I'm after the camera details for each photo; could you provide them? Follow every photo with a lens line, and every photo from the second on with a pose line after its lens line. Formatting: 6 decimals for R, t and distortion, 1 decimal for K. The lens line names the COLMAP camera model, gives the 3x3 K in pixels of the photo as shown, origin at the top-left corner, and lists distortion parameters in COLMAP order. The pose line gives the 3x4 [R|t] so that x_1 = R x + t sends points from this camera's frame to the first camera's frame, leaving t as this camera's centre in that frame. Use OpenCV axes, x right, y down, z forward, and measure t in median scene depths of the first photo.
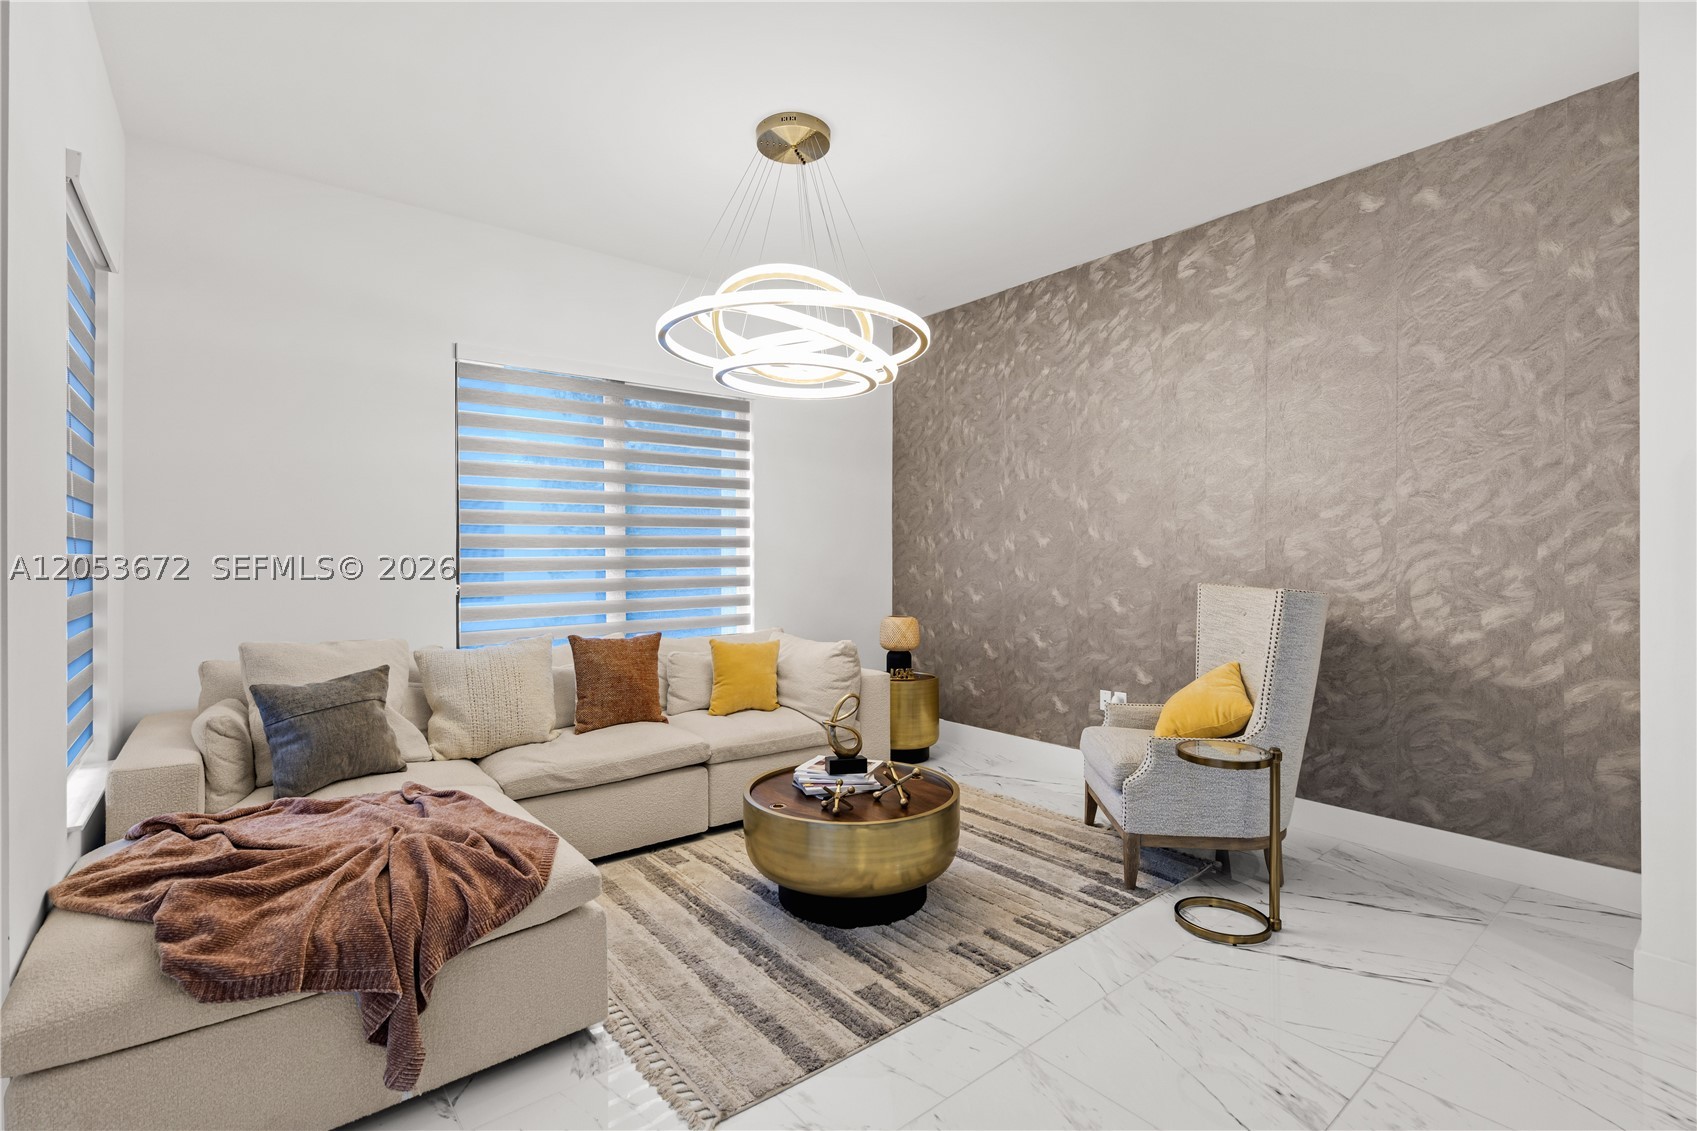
lens RADIAL K [[772.2, 0, 847.7], [0, 772.2, 553.4], [0, 0, 1]] dist [0.000513, 0.000511]
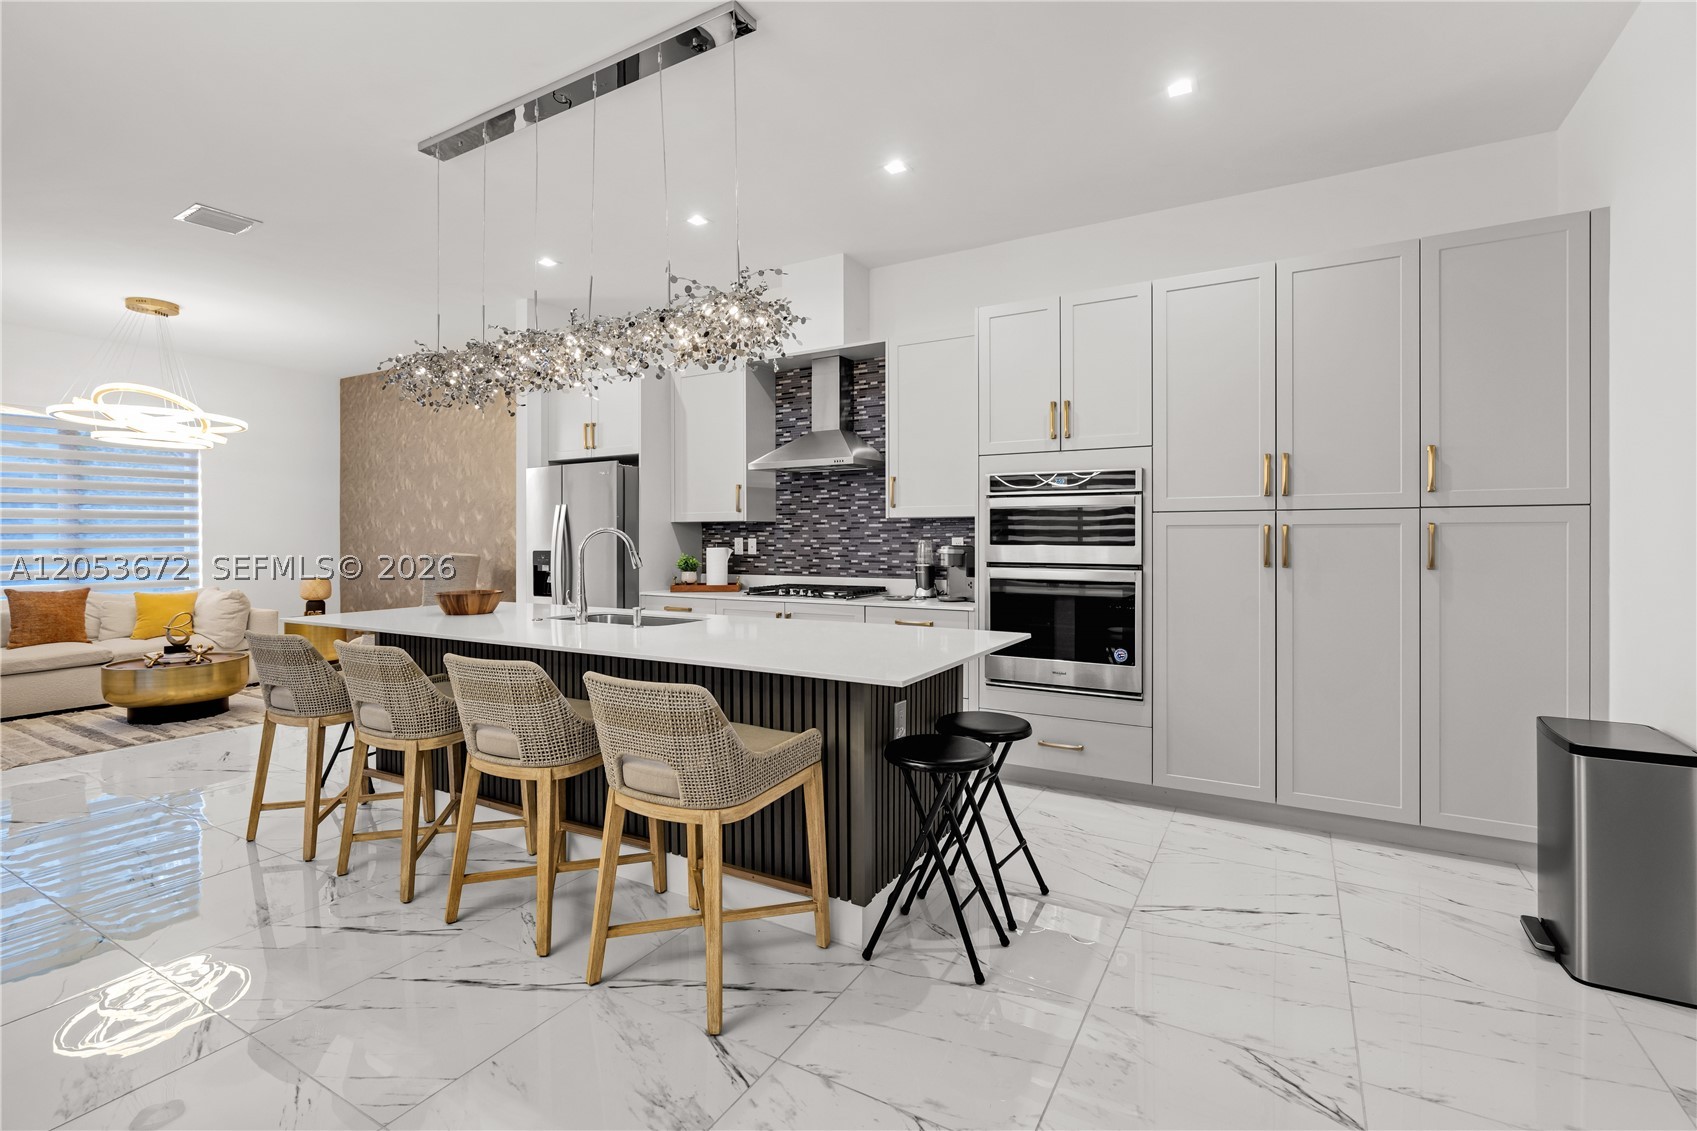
lens RADIAL K [[772.2, 0, 842.7], [0, 772.2, 542.0], [0, 0, 1]] dist [0.000513, 0.000511]
pose [[0.937854, -0.005263, 0.346990, 0.633539], [0.001992, 0.999950, 0.009782, -0.002608], [-0.347024, -0.008483, 0.937818, -0.977834]]
